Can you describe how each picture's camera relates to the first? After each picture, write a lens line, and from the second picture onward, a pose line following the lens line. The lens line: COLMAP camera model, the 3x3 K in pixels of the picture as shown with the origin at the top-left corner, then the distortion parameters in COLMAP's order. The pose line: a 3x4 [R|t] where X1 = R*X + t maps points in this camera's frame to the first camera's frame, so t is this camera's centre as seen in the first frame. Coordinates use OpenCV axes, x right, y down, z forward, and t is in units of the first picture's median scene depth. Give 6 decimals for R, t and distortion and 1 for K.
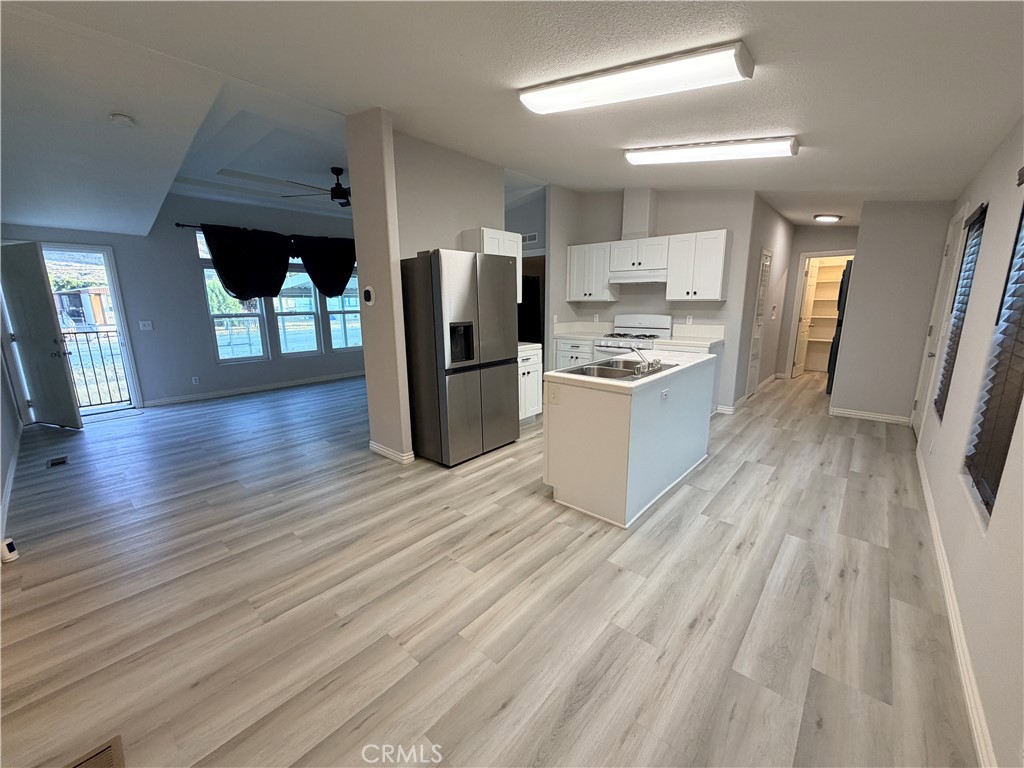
lens RADIAL K [[407.9, 0, 508.2], [0, 407.9, 384.7], [0, 0, 1]] dist [-0.000882, 0.000470]
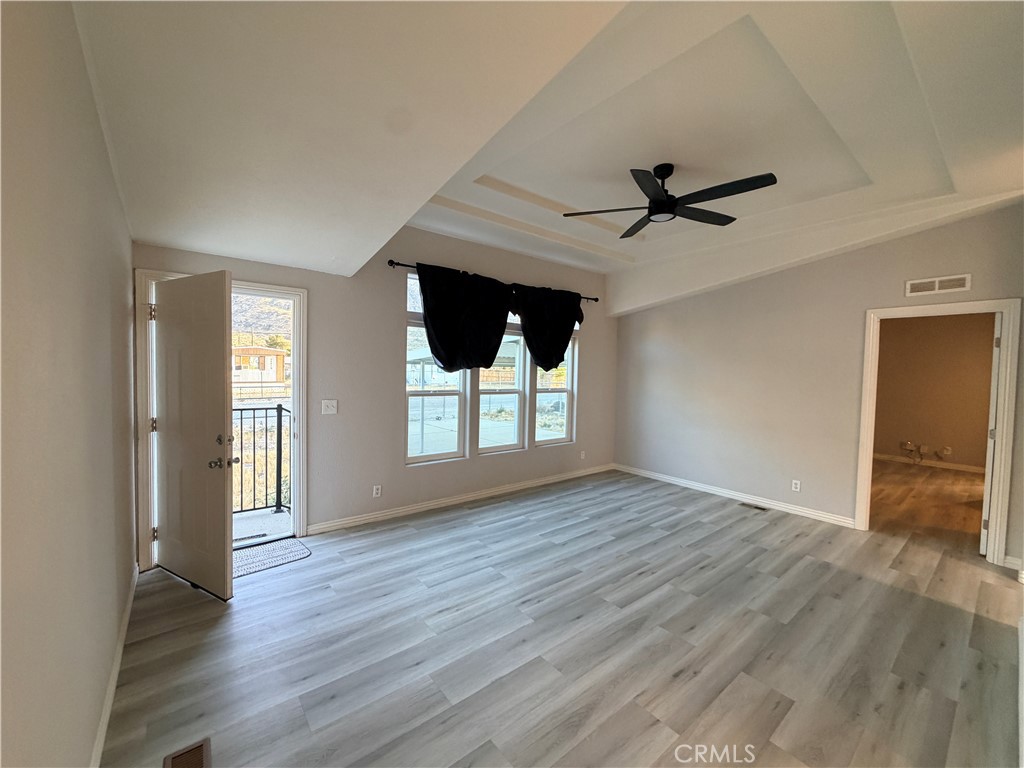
lens RADIAL K [[407.9, 0, 508.2], [0, 407.9, 384.7], [0, 0, 1]] dist [-0.000882, 0.000470]
pose [[0.985409, 0.039386, -0.165583, -0.988821], [-0.066476, 0.984649, -0.161395, -0.185453], [0.156685, 0.170047, 0.972900, 0.797518]]
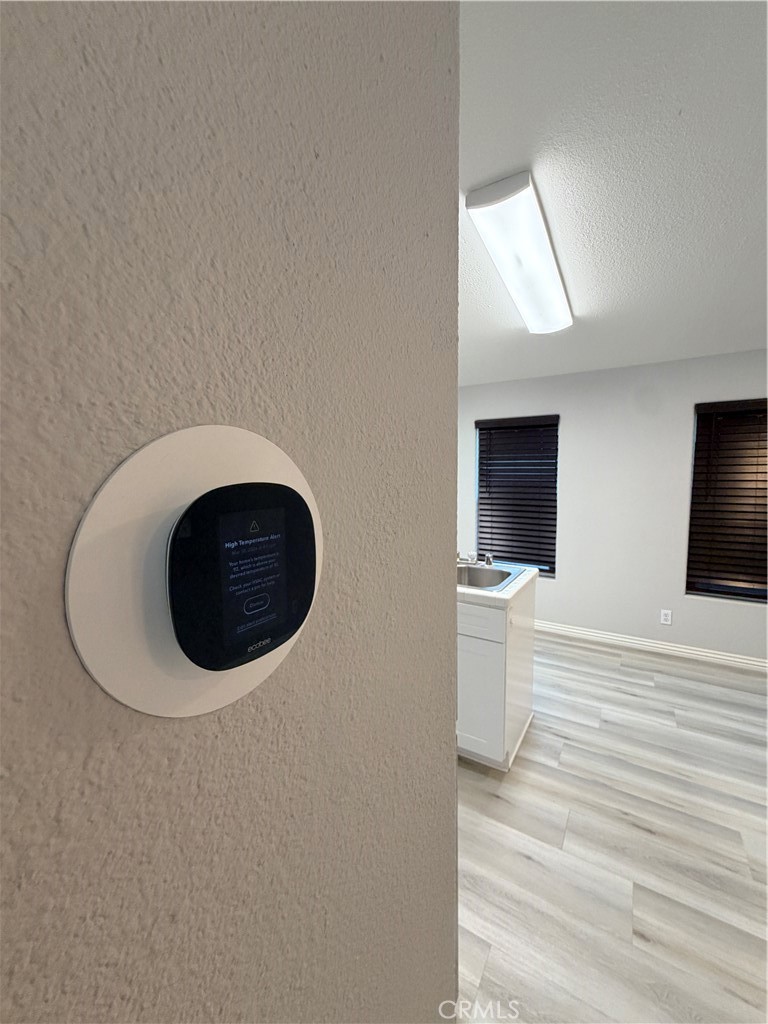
lens RADIAL K [[407.9, 0, 385.5], [0, 407.9, 508.9], [0, 0, 1]] dist [-0.000882, 0.000470]
pose [[-0.167987, -0.081338, 0.982428, -0.523322], [0.220967, 0.968124, 0.117937, -0.292427], [-0.960705, 0.236896, -0.144659, 1.234726]]
